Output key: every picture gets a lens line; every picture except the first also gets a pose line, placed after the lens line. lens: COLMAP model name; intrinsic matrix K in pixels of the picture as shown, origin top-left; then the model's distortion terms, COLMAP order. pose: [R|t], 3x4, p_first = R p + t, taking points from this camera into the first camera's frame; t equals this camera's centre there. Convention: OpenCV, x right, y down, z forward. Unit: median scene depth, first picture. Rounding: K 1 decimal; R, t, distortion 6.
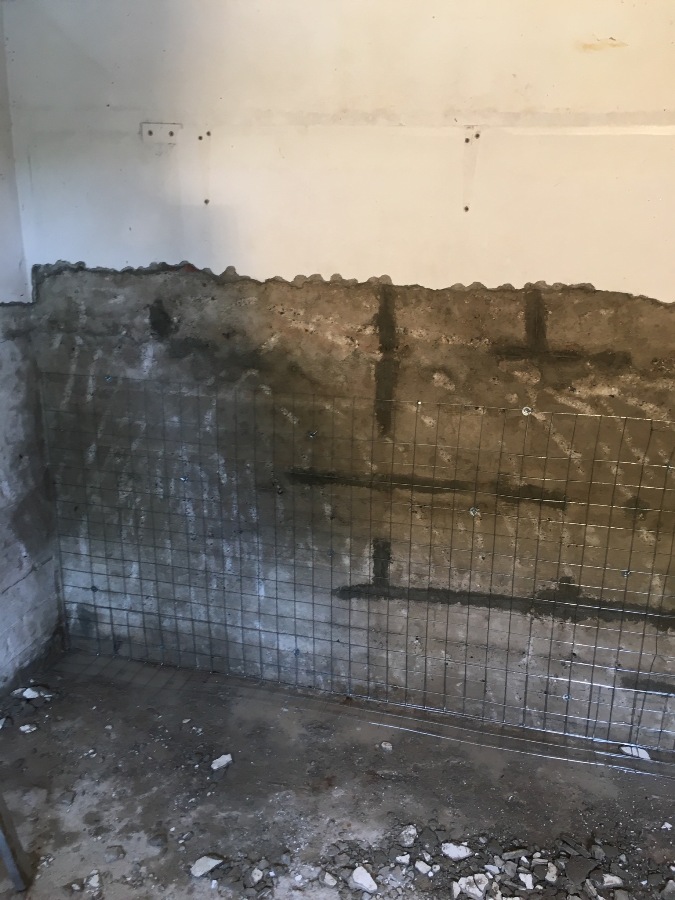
lens RADIAL K [[746.2, 0, 339.8], [0, 746.2, 453.6], [0, 0, 1]] dist [0.111726, -0.159828]
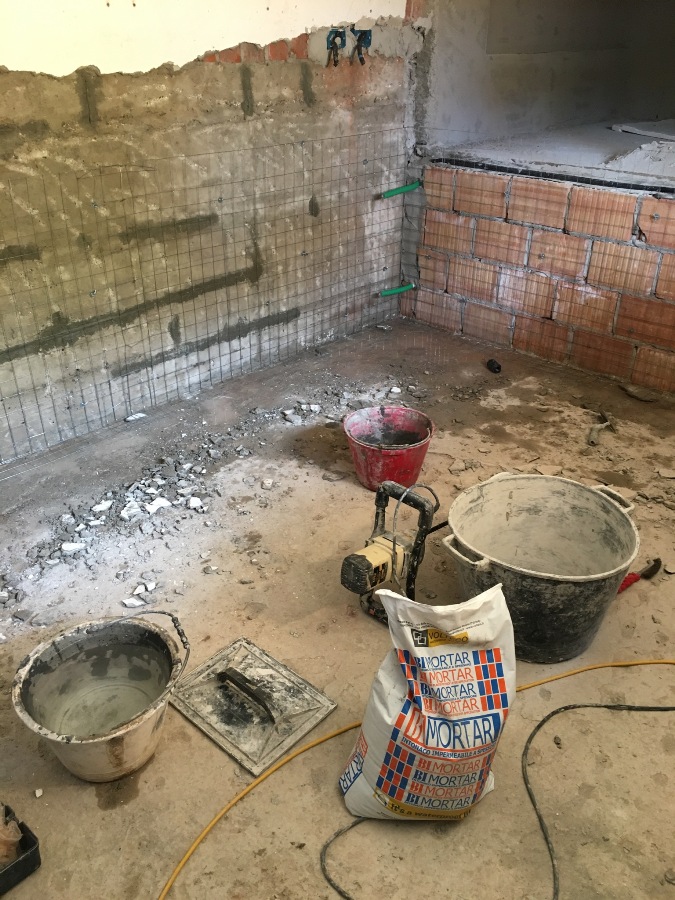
lens RADIAL K [[746.2, 0, 339.8], [0, 746.2, 453.6], [0, 0, 1]] dist [0.111726, -0.159828]
pose [[0.484694, -0.452281, 0.748674, -0.602635], [0.264777, 0.891646, 0.367234, 0.032403], [-0.833645, 0.020236, 0.551929, -0.140373]]
